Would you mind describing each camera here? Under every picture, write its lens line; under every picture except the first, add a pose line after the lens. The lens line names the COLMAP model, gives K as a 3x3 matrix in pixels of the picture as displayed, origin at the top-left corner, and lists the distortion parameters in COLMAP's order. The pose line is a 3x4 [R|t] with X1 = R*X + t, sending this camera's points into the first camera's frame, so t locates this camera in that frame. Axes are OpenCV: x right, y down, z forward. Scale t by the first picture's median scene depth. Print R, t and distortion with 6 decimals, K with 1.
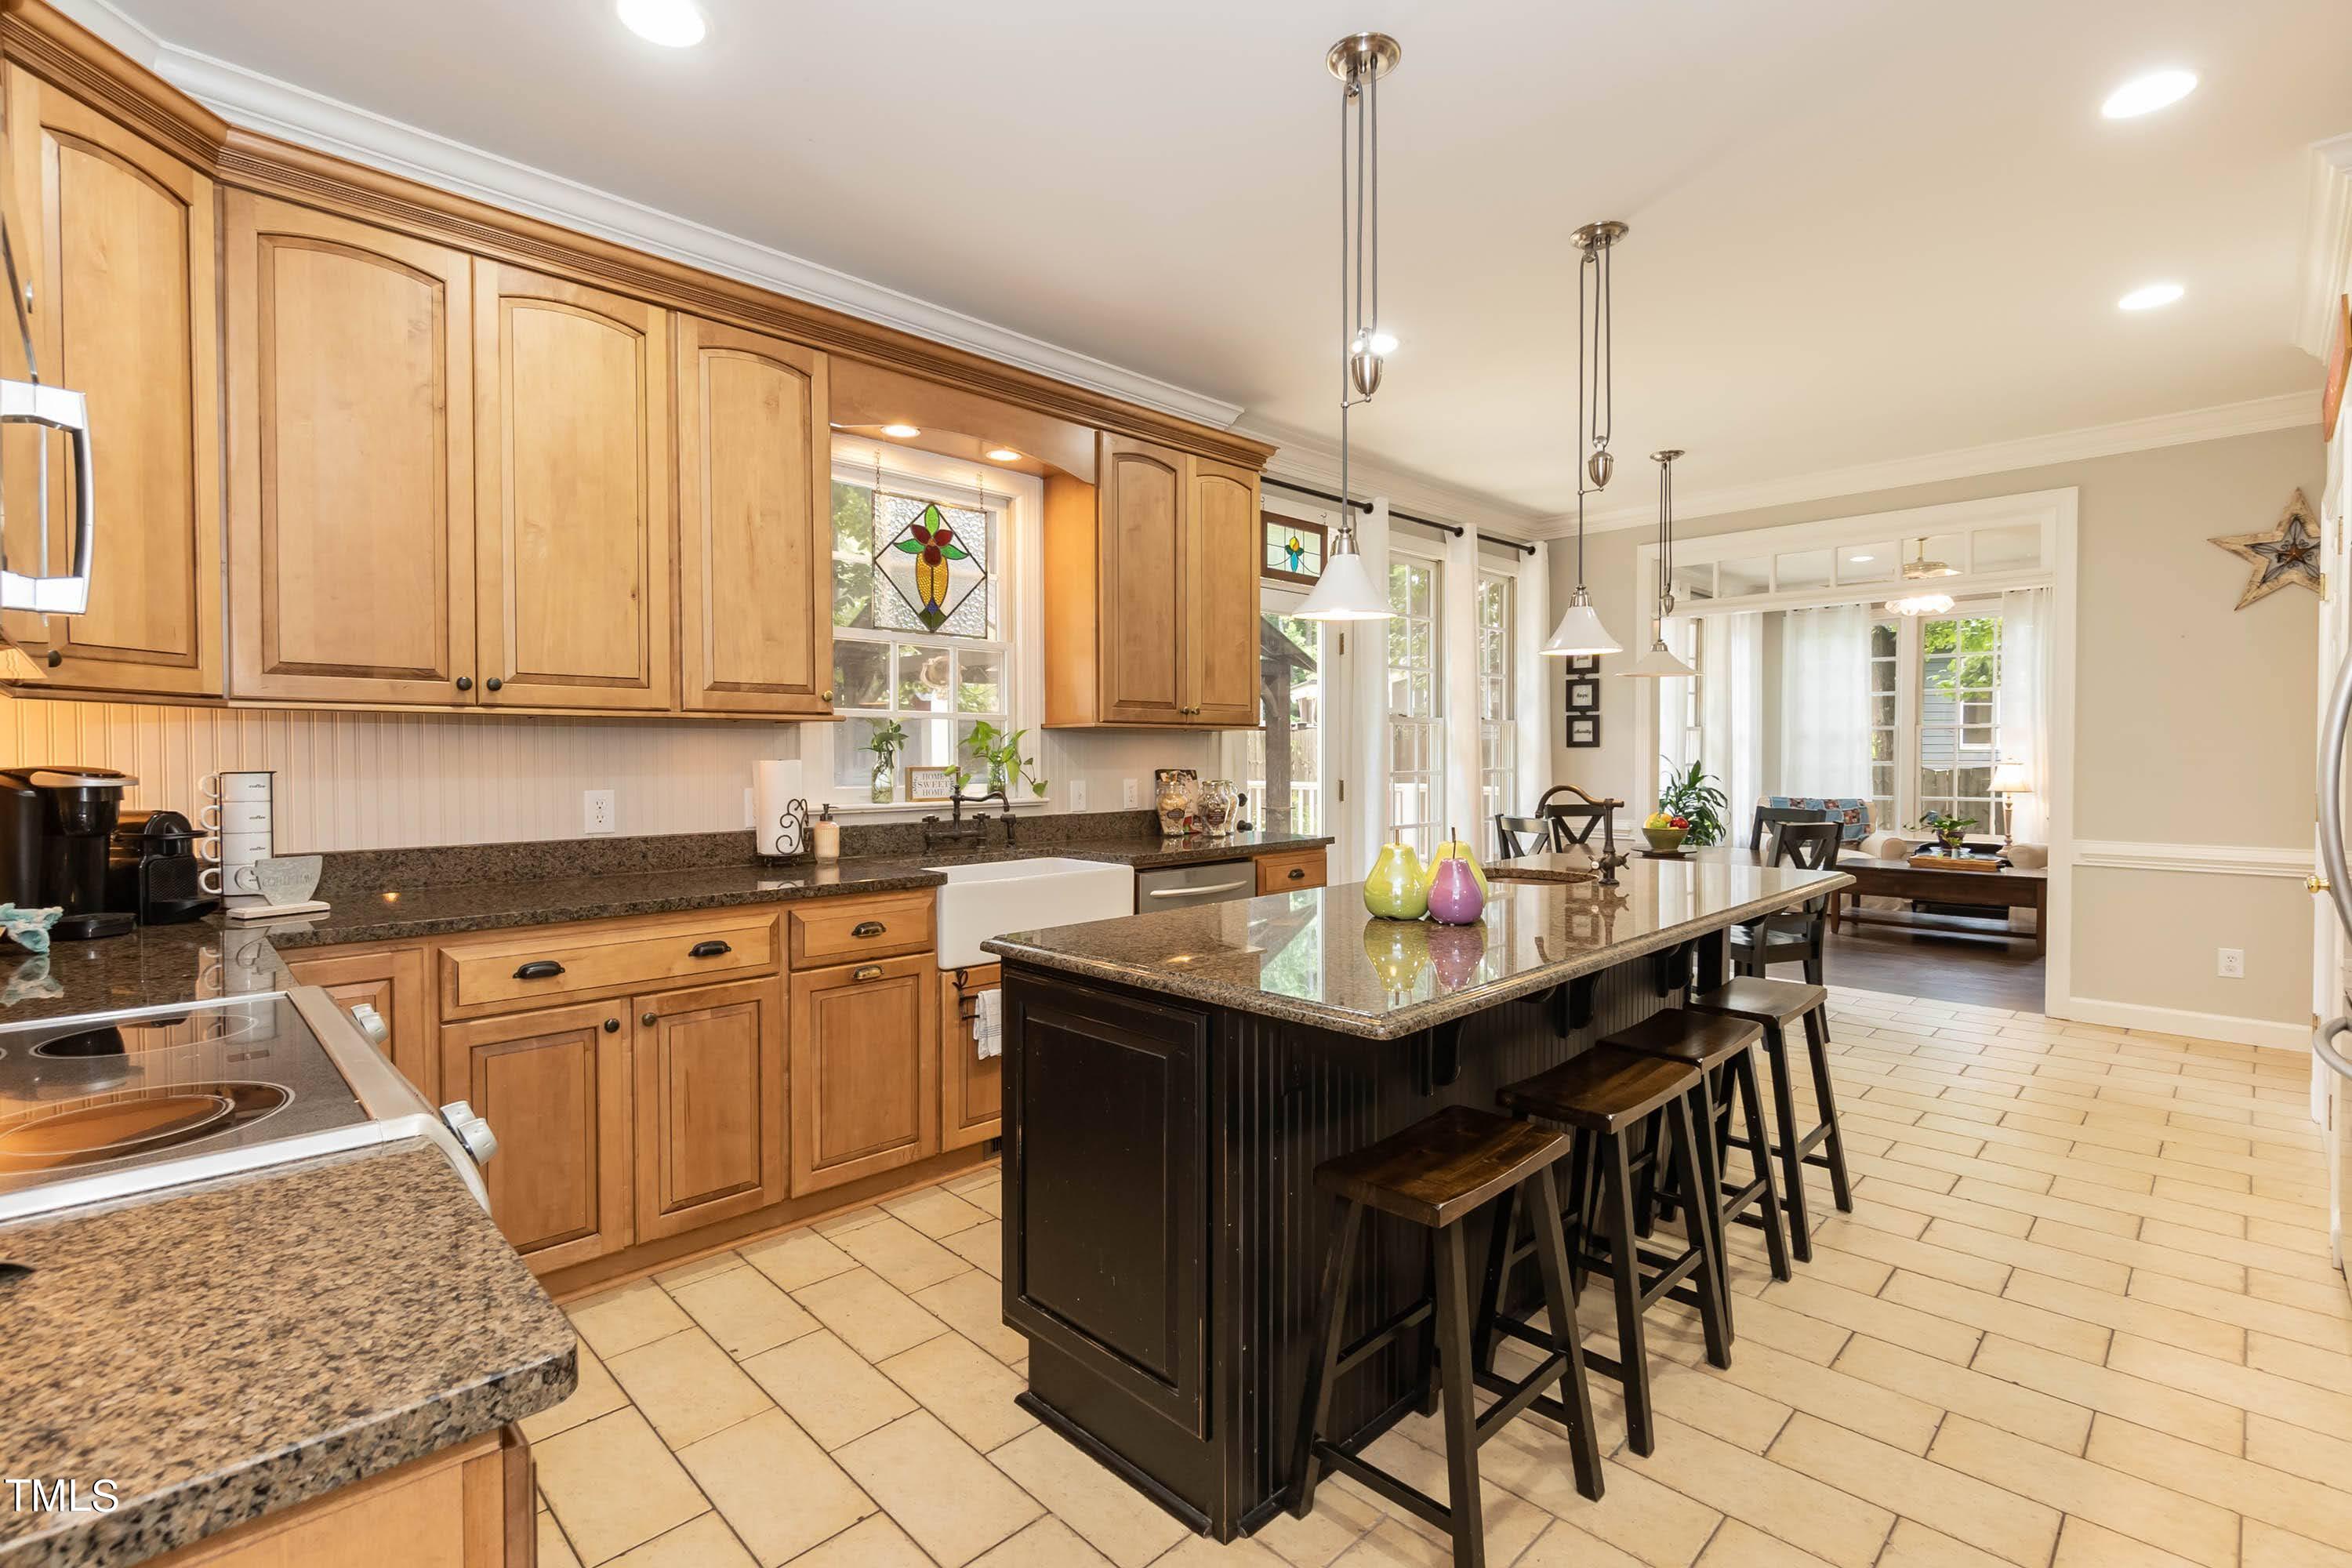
lens RADIAL K [[1057.5, 0, 1169.7], [0, 1057.5, 780.2], [0, 0, 1]] dist [-0.018422, 0.000152]
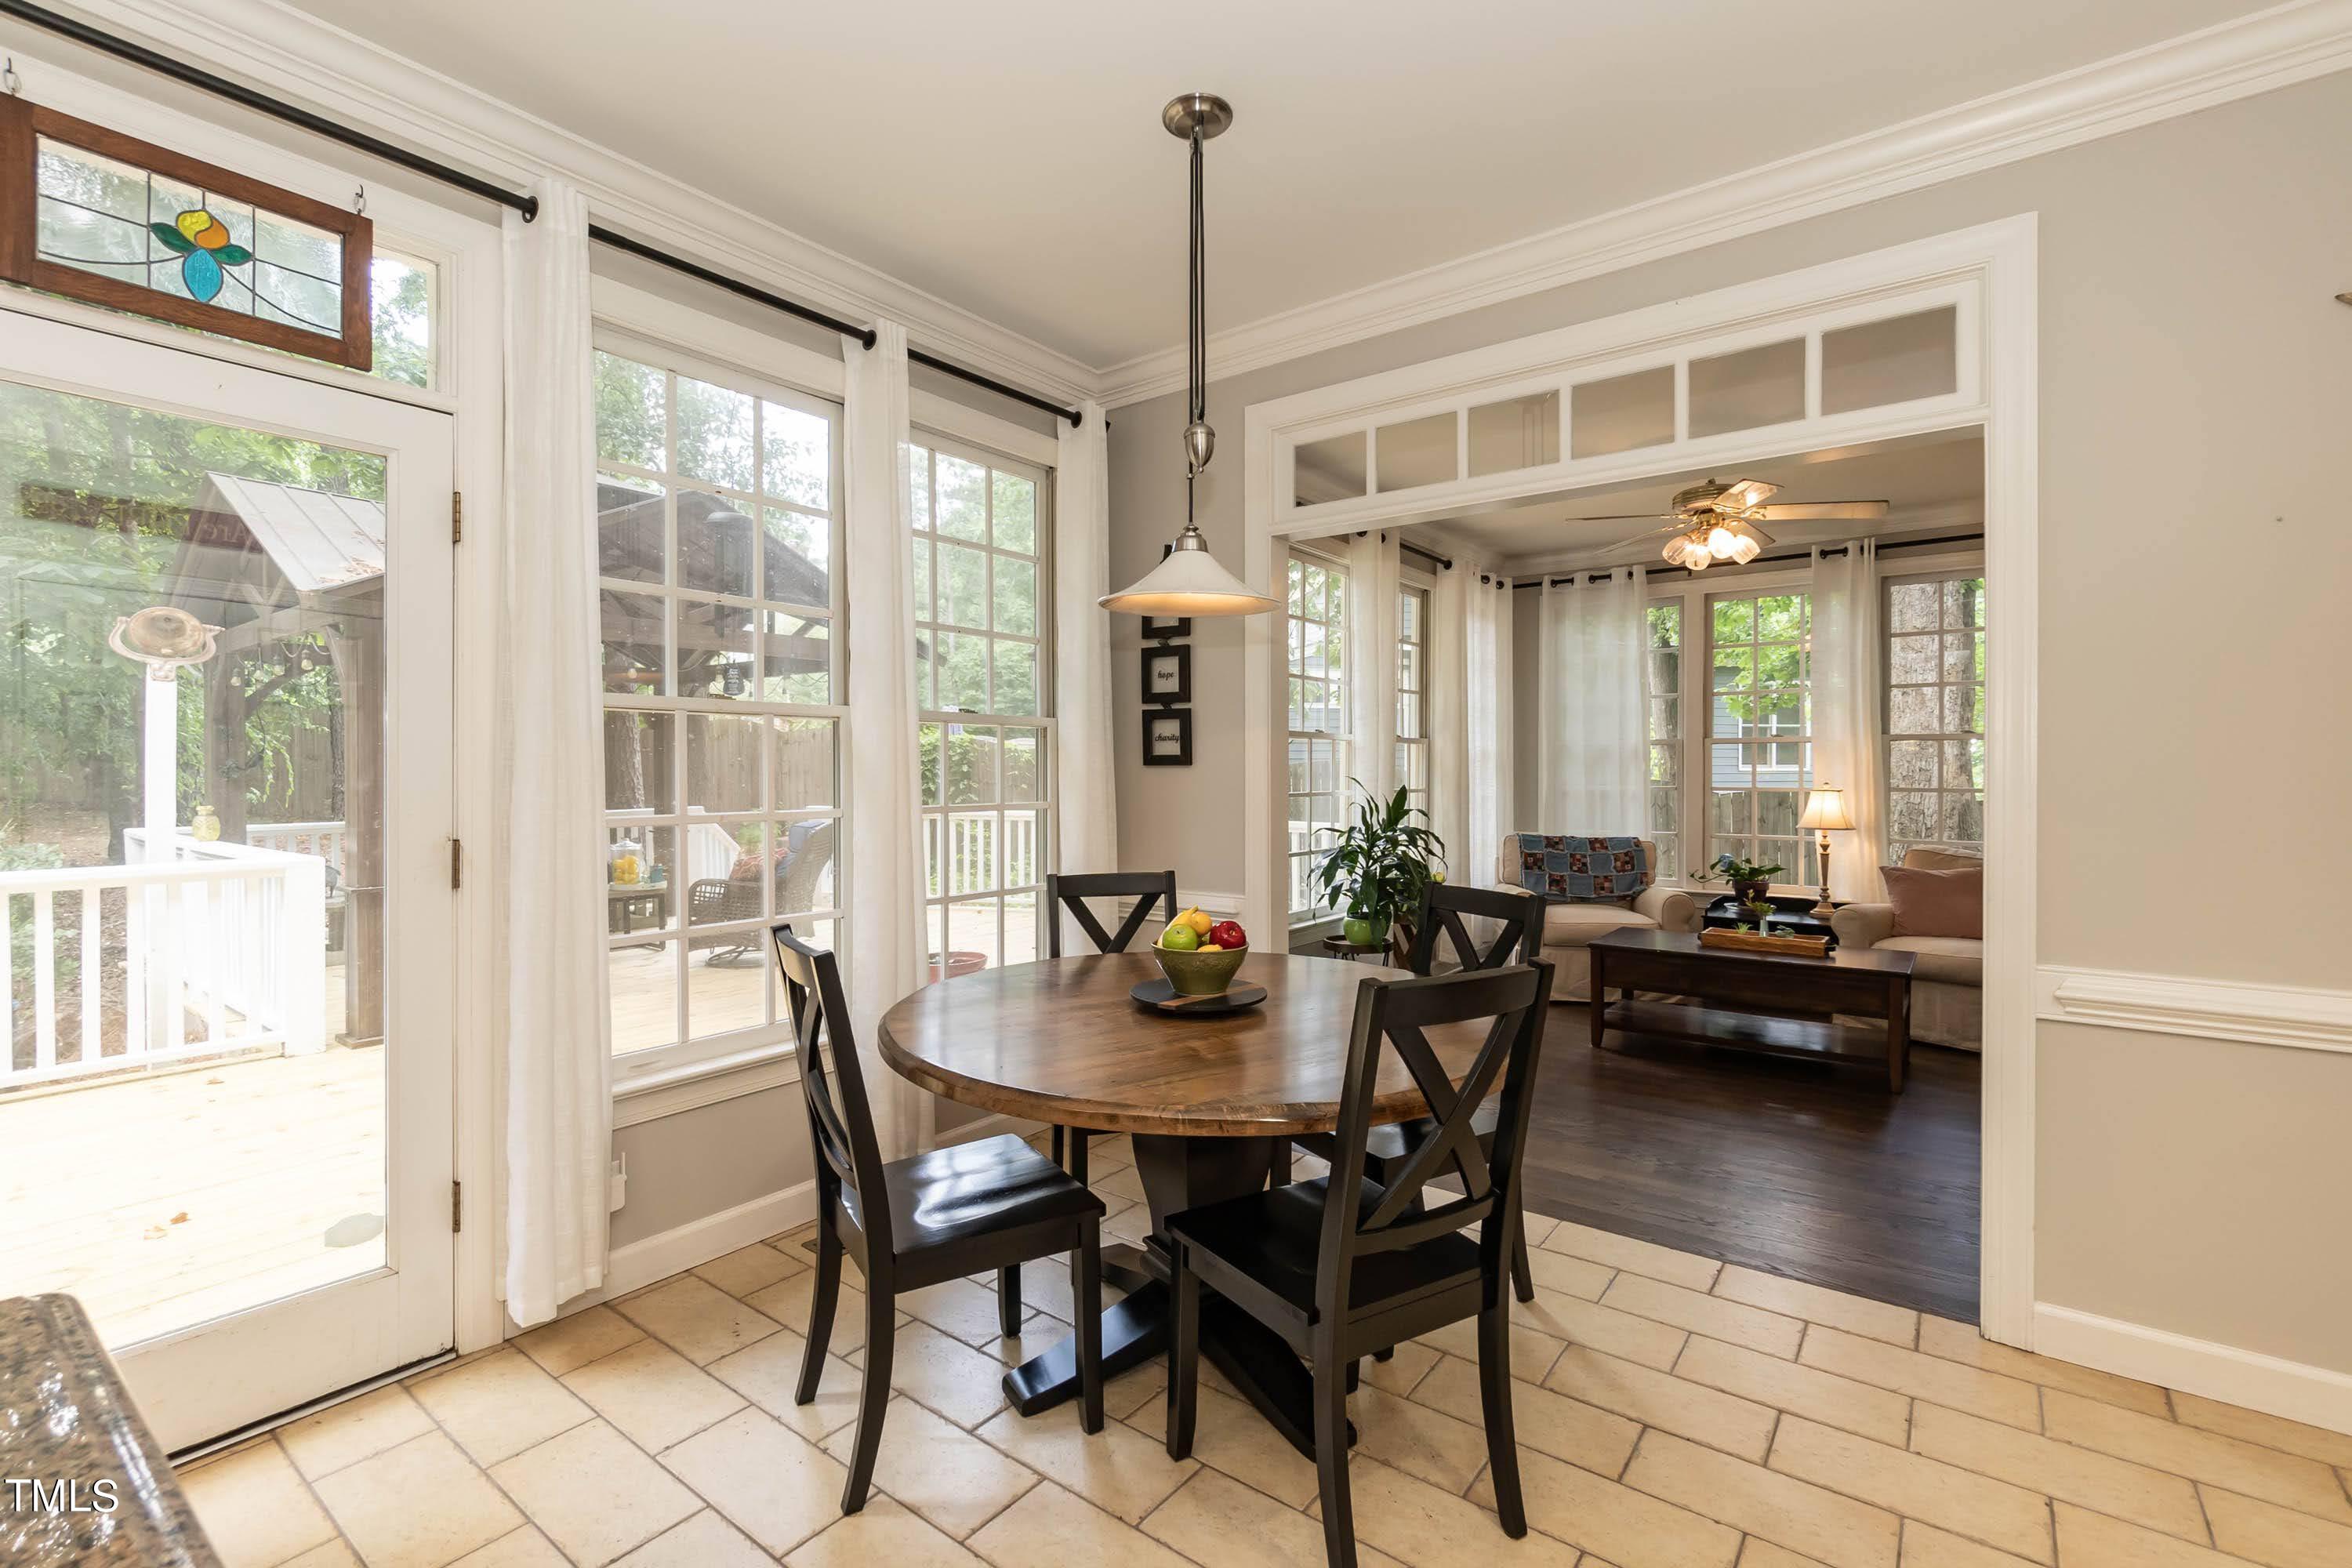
lens RADIAL K [[1035.0, 0, 1159.1], [0, 1035.0, 777.9], [0, 0, 1]] dist [-0.000600, 0.000065]
pose [[0.990594, 0.003239, 0.136793, 0.308811], [-0.000599, 0.999813, -0.019335, -0.013529], [-0.136830, 0.019071, 0.990411, 0.441321]]
